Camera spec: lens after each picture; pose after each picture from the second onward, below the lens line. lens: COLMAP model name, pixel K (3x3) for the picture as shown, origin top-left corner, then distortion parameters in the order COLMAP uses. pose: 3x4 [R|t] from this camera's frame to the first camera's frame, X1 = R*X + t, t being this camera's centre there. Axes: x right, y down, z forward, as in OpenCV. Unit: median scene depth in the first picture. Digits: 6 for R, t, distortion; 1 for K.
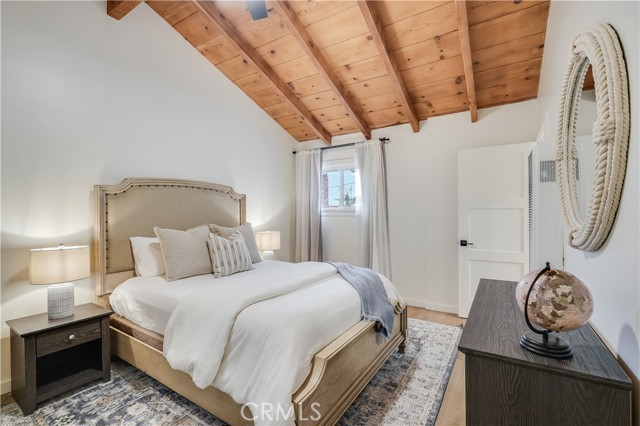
lens RADIAL K [[292.2, 0, 319.5], [0, 292.2, 211.2], [0, 0, 1]] dist [-0.005225, 0.001761]
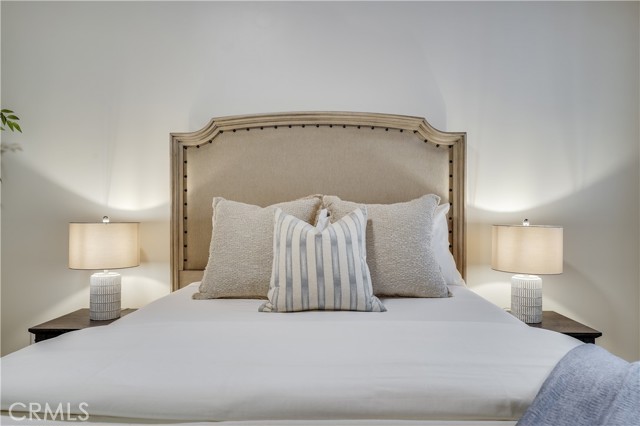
lens RADIAL K [[446.1, 0, 320.0], [0, 446.1, 212.6], [0, 0, 1]] dist [-0.009197, -0.000546]
pose [[0.504508, 0.012730, -0.863313, 0.258344], [-0.005752, 0.999919, 0.011383, 0.069416], [0.863388, -0.000777, 0.504540, 0.711157]]
